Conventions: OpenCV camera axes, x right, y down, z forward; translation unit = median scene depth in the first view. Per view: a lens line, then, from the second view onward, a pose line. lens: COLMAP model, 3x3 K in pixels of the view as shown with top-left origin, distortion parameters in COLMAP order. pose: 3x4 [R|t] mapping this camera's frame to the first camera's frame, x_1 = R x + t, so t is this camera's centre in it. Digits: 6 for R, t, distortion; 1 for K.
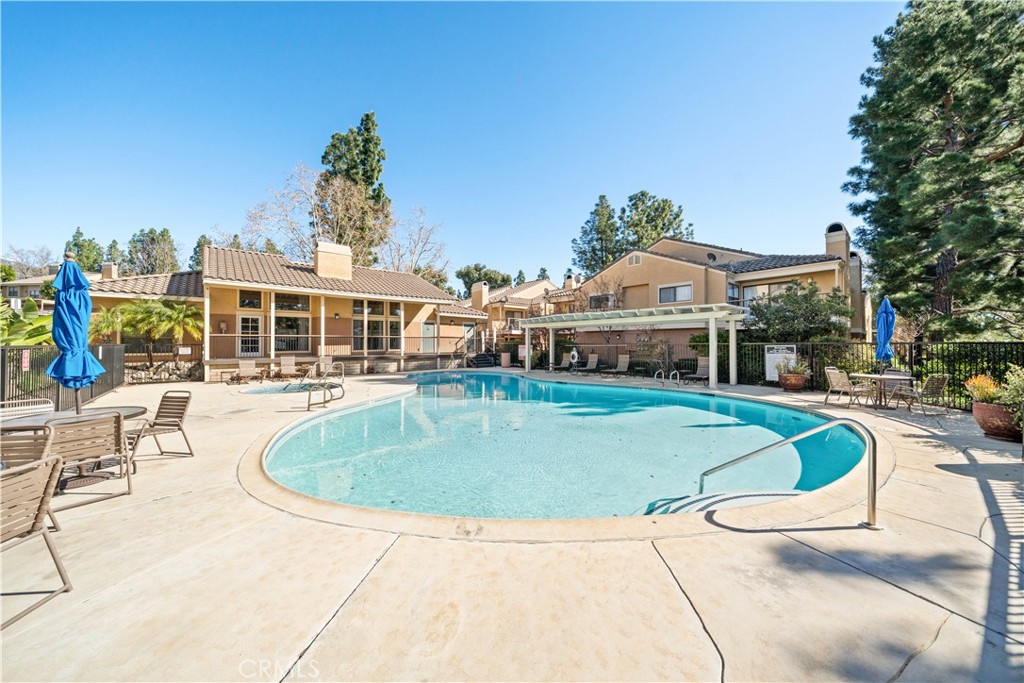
lens RADIAL K [[346.2, 0, 512.0], [0, 346.2, 341.5], [0, 0, 1]] dist [-0.000074, -0.000015]
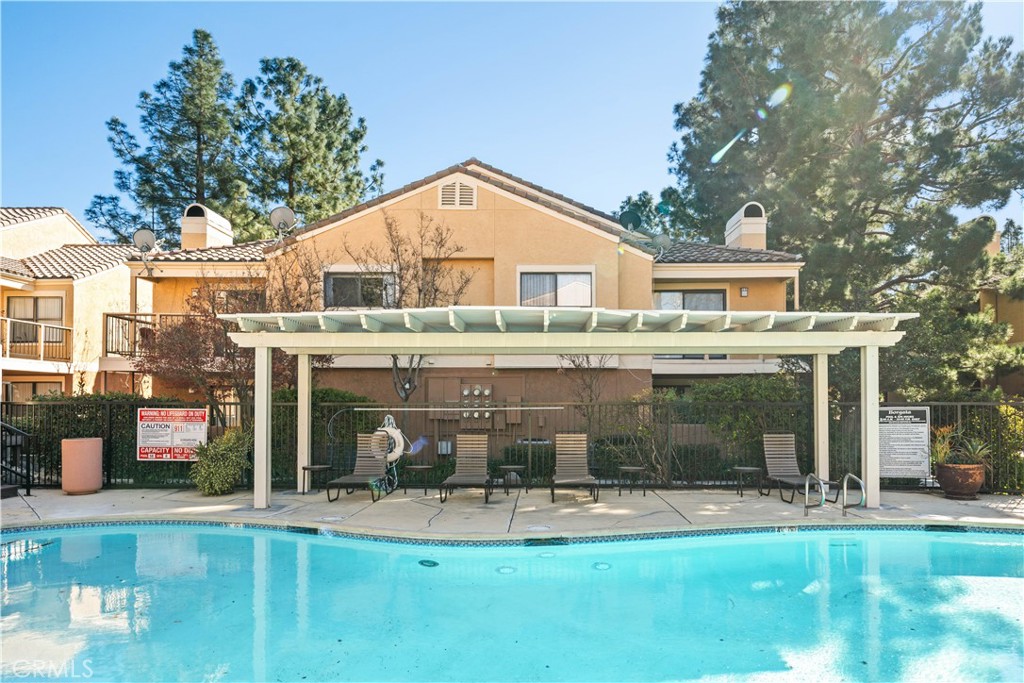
lens RADIAL K [[689.2, 0, 512.4], [0, 689.2, 397.9], [0, 0, 1]] dist [0.001272, -0.000604]
pose [[0.663396, 0.006022, 0.748244, -0.096140], [-0.006126, 0.999978, -0.002618, 0.000959], [-0.748243, -0.002847, 0.663419, 0.205912]]
